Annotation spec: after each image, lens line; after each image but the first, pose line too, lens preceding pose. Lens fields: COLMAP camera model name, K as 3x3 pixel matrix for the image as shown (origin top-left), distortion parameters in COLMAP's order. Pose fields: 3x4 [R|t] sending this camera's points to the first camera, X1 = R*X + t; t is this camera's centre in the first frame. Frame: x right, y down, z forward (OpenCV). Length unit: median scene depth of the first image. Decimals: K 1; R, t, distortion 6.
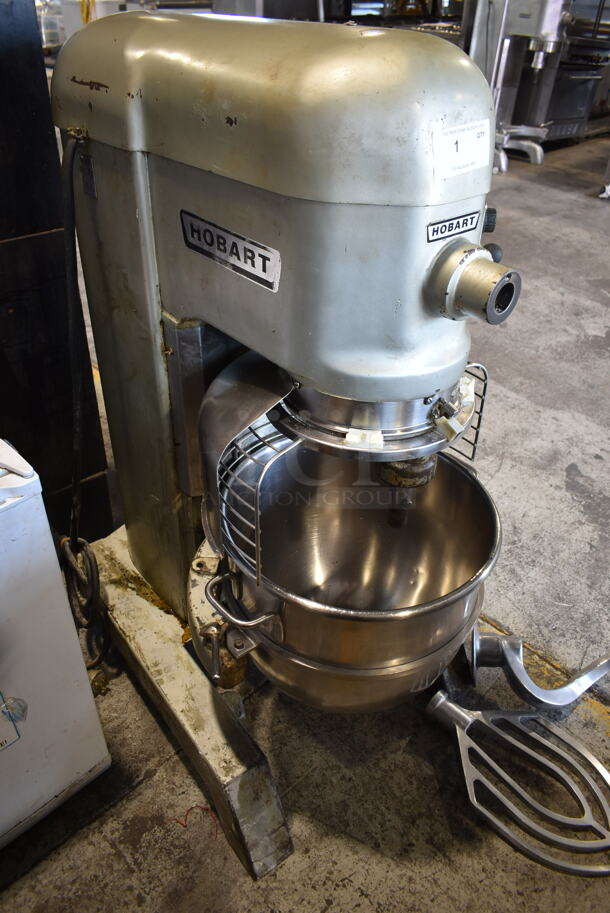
lens RADIAL K [[694.3, 0, 303.7], [0, 694.3, 454.1], [0, 0, 1]] dist [-0.017658, 0.004242]
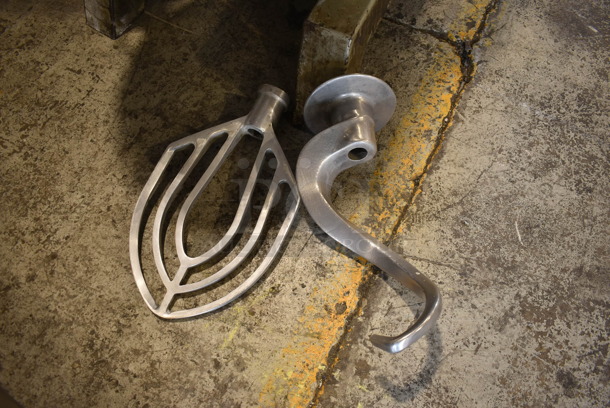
lens RADIAL K [[491.3, 0, 307.5], [0, 491.3, 203.2], [0, 0, 1]] dist [-0.008885, 0.007115]
pose [[0.301735, 0.855359, -0.421090, 0.692085], [-0.511345, 0.517967, 0.685738, -0.029616], [0.804663, 0.008412, 0.593672, 0.778049]]
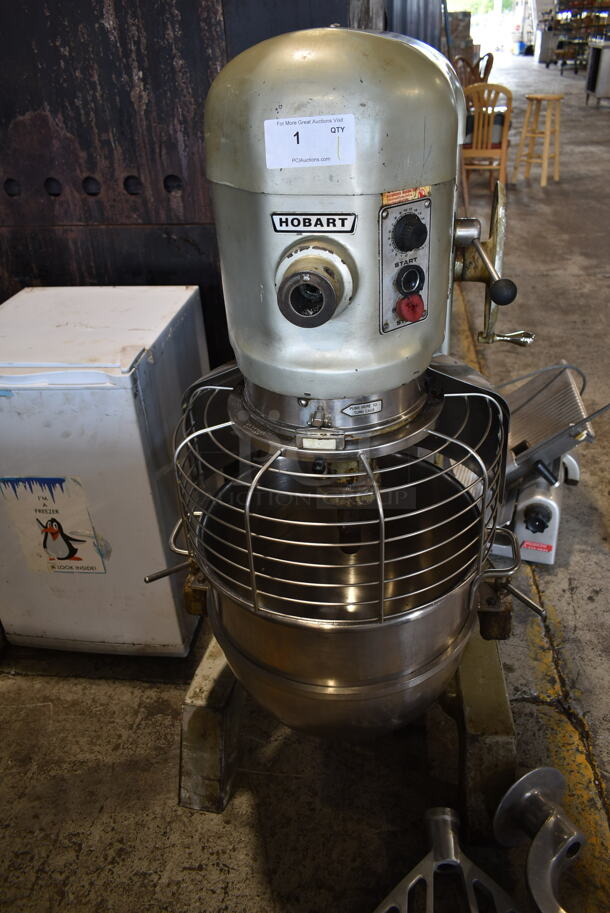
lens RADIAL K [[709.2, 0, 304.0], [0, 709.2, 456.3], [0, 0, 1]] dist [-0.011983, 0.002059]
pose [[0.630903, 0.358021, -0.688319, 0.613055], [-0.401327, 0.909850, 0.105397, -0.078445], [0.664001, 0.209746, 0.717711, 0.208554]]
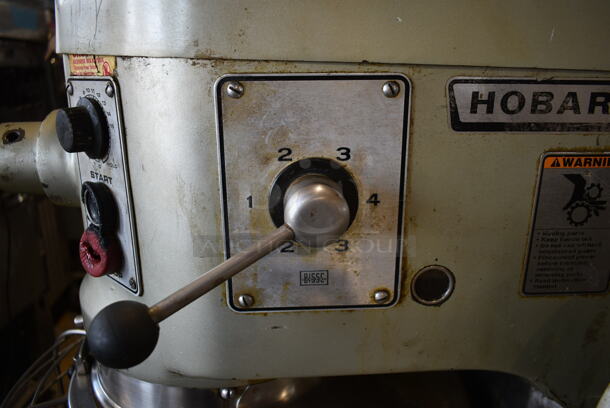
lens RADIAL K [[463.9, 0, 306.3], [0, 463.9, 201.7], [0, 0, 1]] dist [-0.017658, 0.004242]
pose [[-0.614084, 0.194859, -0.764808, 0.295145], [-0.480112, 0.676891, 0.557953, -0.390386], [0.626413, 0.709823, -0.322113, 0.848646]]
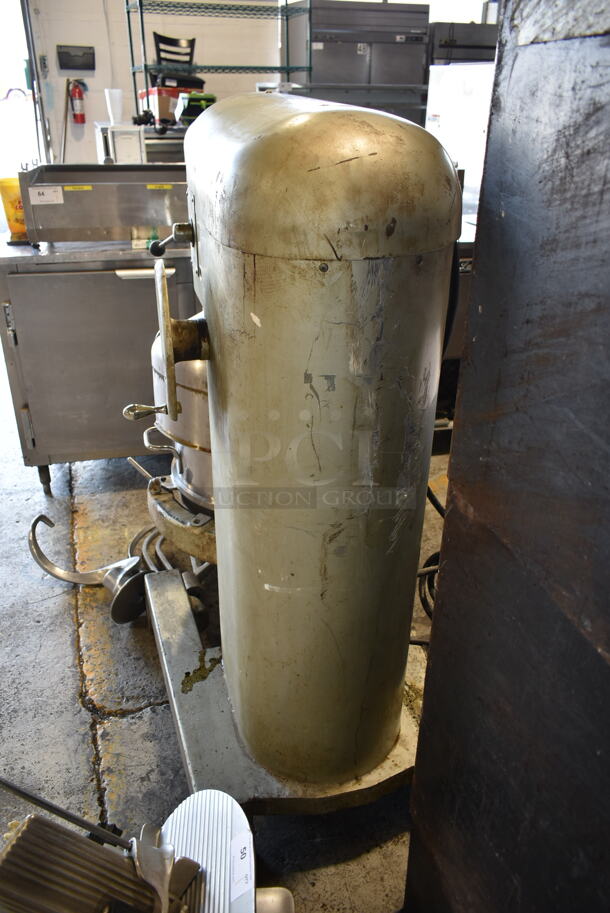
lens RADIAL K [[697.2, 0, 301.5], [0, 697.2, 452.8], [0, 0, 1]] dist [-0.017894, 0.005535]
pose [[-0.890958, -0.244977, 0.382335, -0.493320], [0.237807, 0.465562, 0.852467, -0.963548], [-0.386836, 0.850434, -0.356539, 1.366868]]
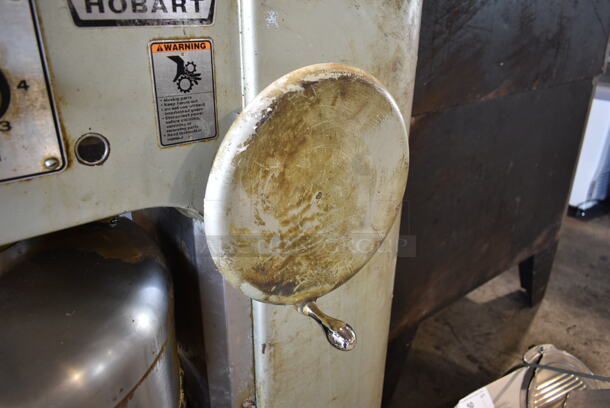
lens RADIAL K [[463.9, 0, 306.3], [0, 463.9, 201.7], [0, 0, 1]] dist [-0.017658, 0.004242]
pose [[-0.053322, 0.377761, -0.924366, 0.380727], [-0.601530, 0.726733, 0.331693, -0.427283], [0.797069, 0.573721, 0.188484, 0.920566]]
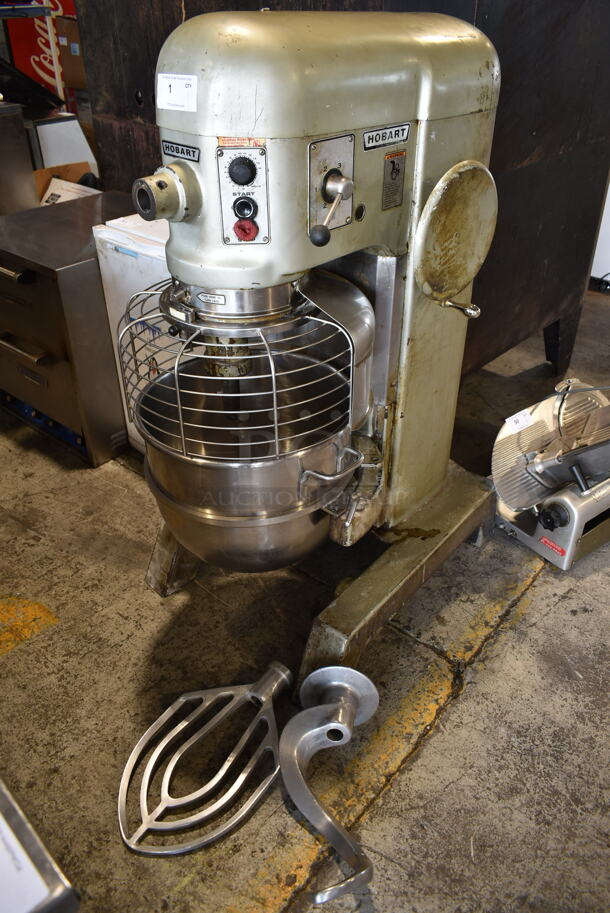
lens RADIAL K [[697.2, 0, 301.5], [0, 697.2, 452.8], [0, 0, 1]] dist [-0.017894, 0.005535]
pose [[0.086007, 0.536551, -0.839473, 1.047027], [-0.582456, 0.710681, 0.394559, -0.356238], [0.808299, 0.455021, 0.373641, 0.574167]]
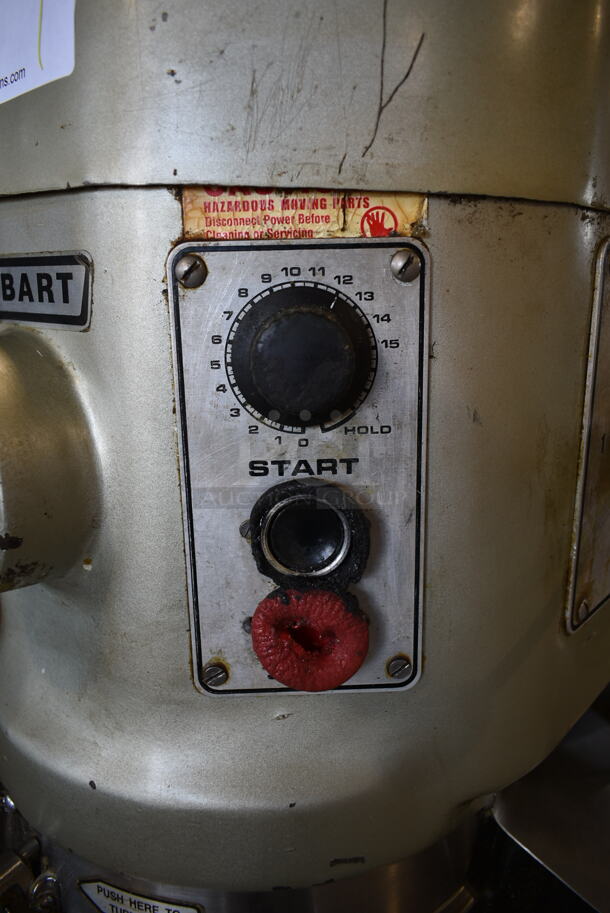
lens RADIAL K [[735.3, 0, 305.0], [0, 735.3, 456.5], [0, 0, 1]] dist [-0.008885, 0.007115]
pose [[0.131341, 0.229228, -0.964471, 0.341304], [-0.572595, 0.811739, 0.114952, -0.229206], [0.809249, 0.537154, 0.237870, 0.645725]]
